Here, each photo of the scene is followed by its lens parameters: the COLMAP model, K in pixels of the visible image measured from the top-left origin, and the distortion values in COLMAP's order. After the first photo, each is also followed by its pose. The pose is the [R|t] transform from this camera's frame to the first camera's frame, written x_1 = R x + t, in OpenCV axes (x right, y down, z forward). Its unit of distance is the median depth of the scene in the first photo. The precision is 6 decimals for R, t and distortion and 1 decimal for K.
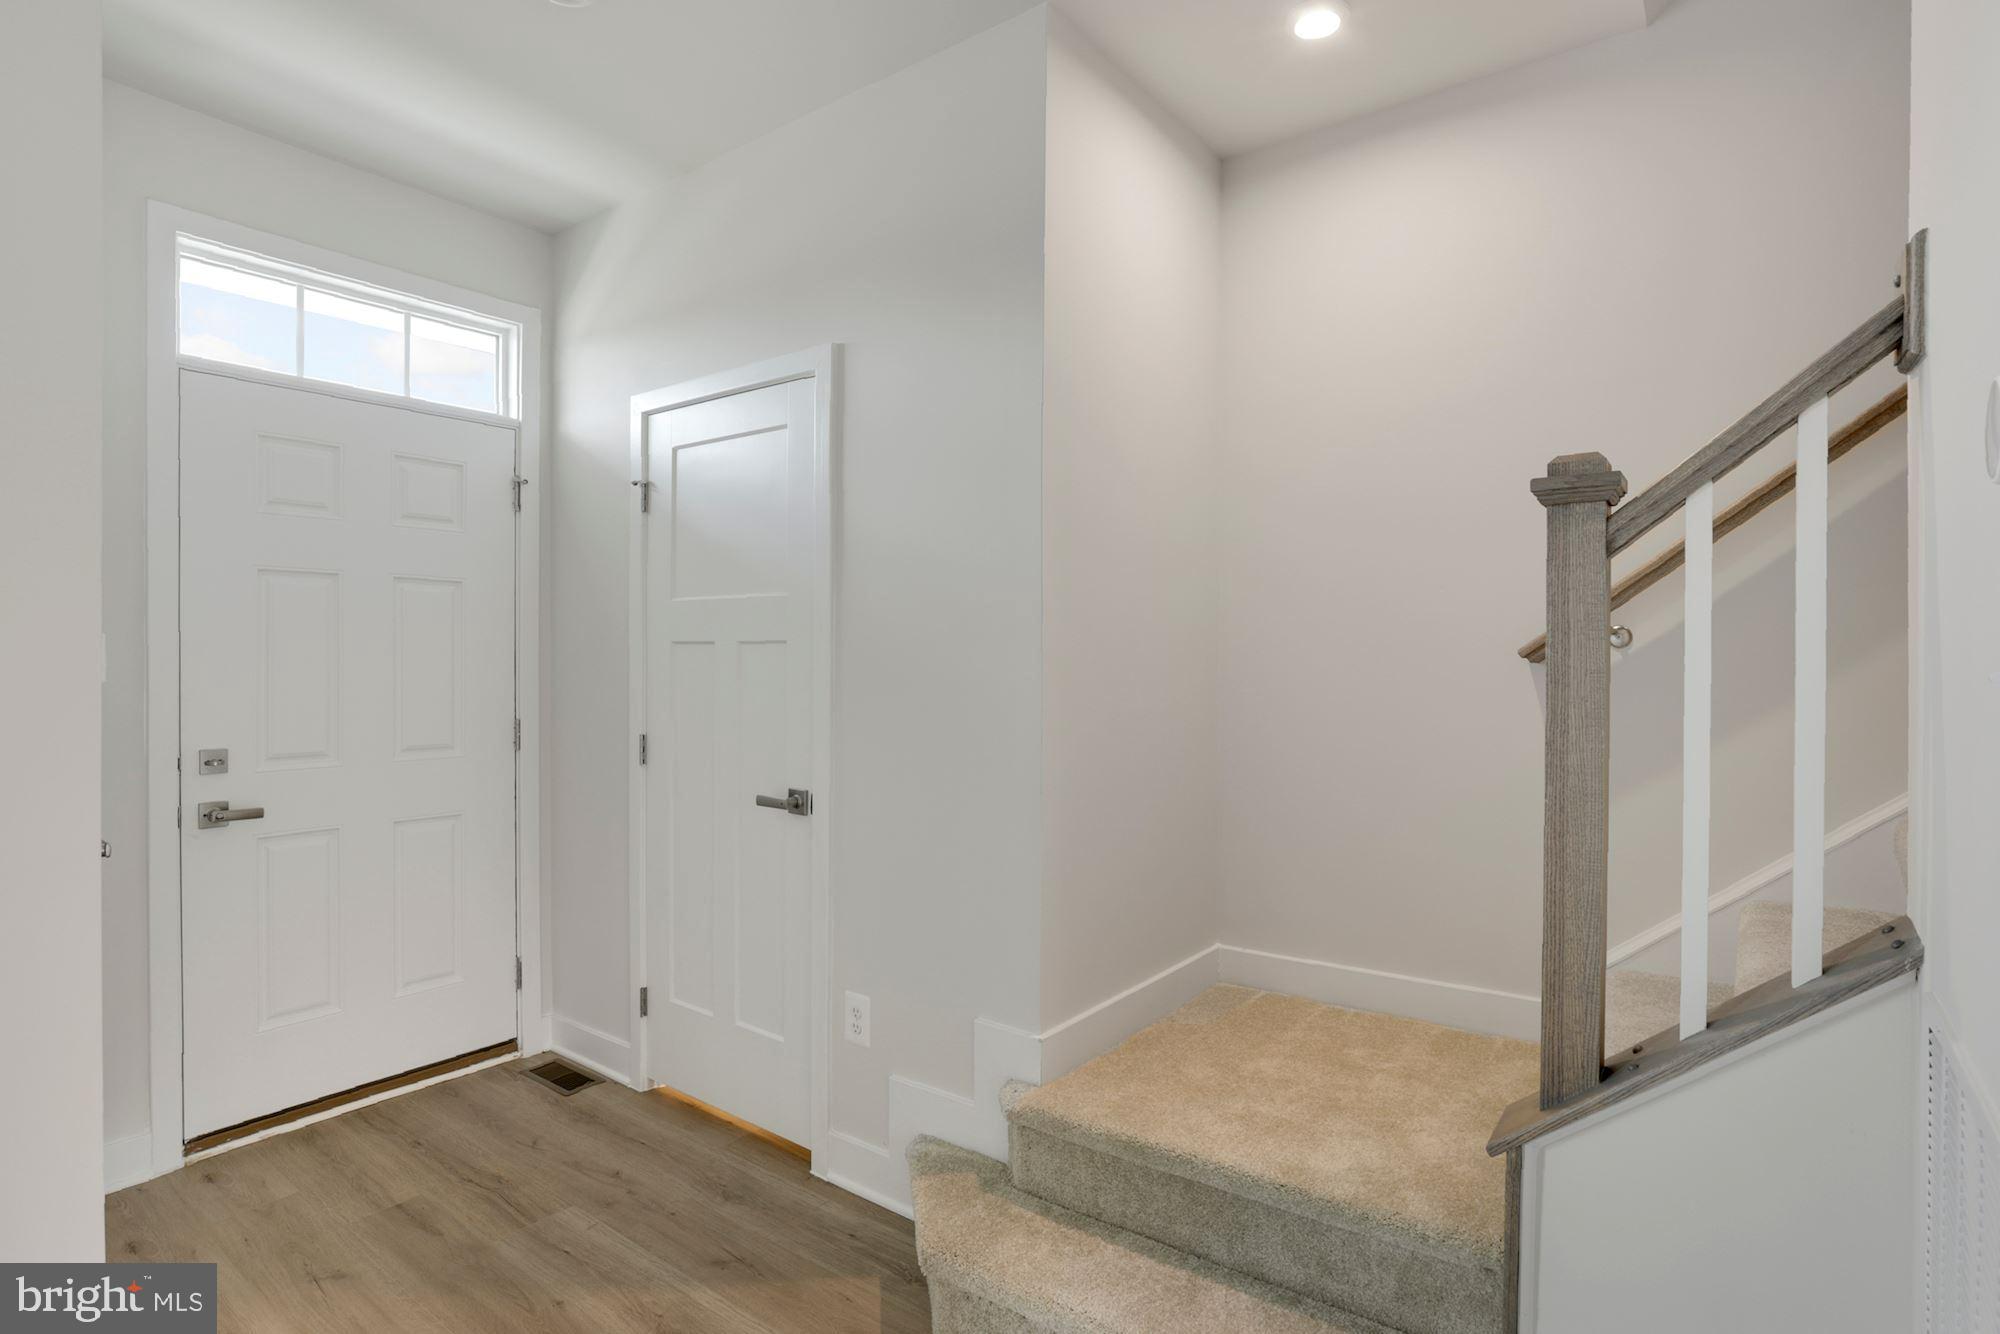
lens RADIAL K [[1013.2, 0, 1000.0], [0, 1013.2, 667.0], [0, 0, 1]] dist [-0.004528, -0.001273]
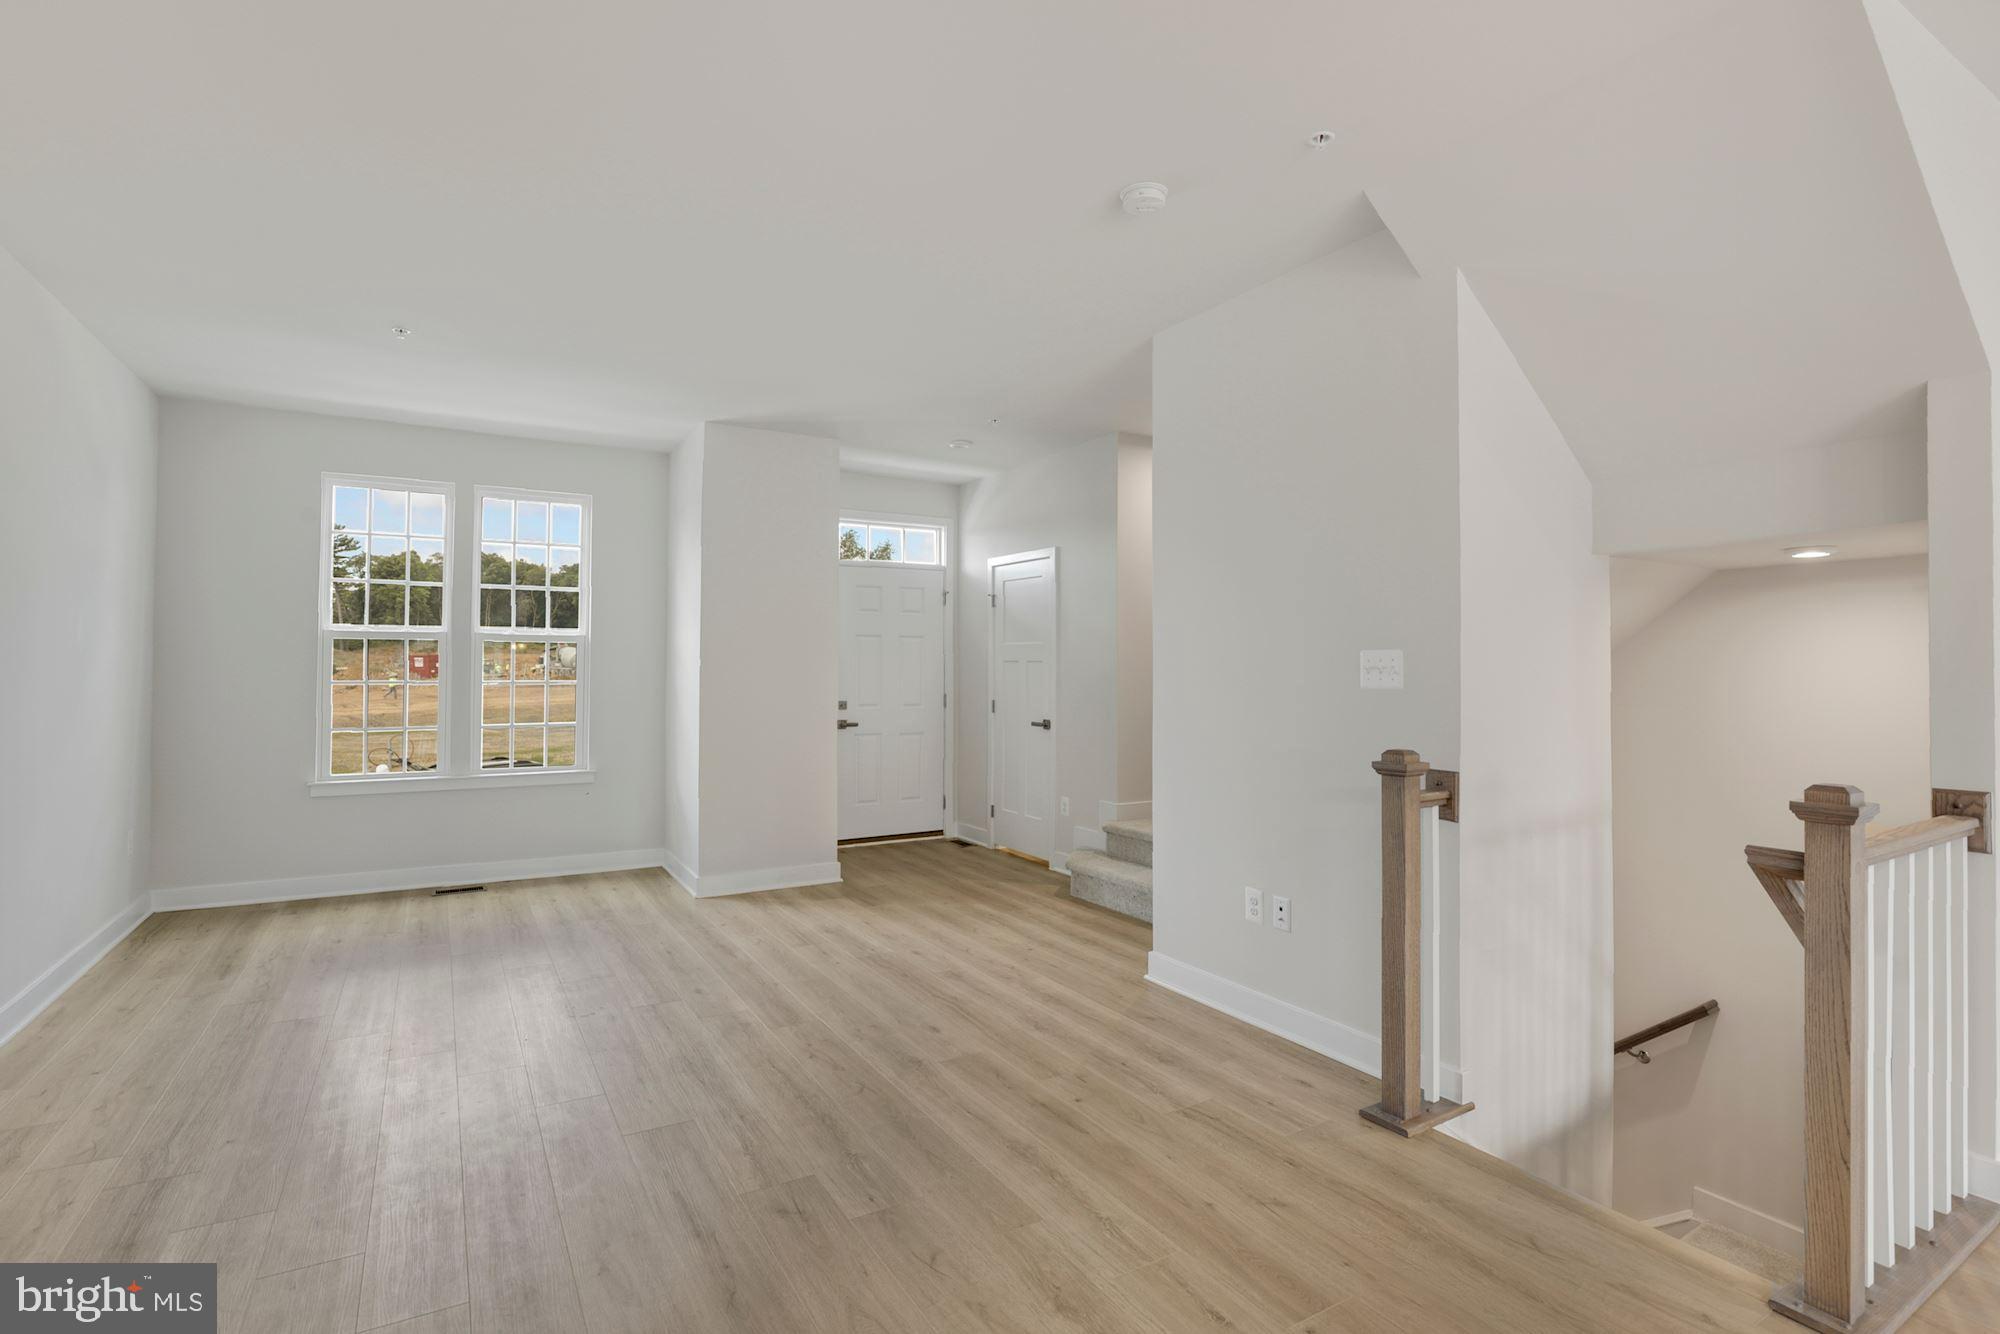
lens RADIAL K [[940.8, 0, 1000.0], [0, 940.8, 667.0], [0, 0, 1]] dist [-0.000955, -0.000184]
pose [[0.930452, 0.001807, -0.366410, 0.486907], [-0.004265, 0.999974, -0.005898, 0.004460], [0.366390, 0.007050, 0.930435, -1.080777]]
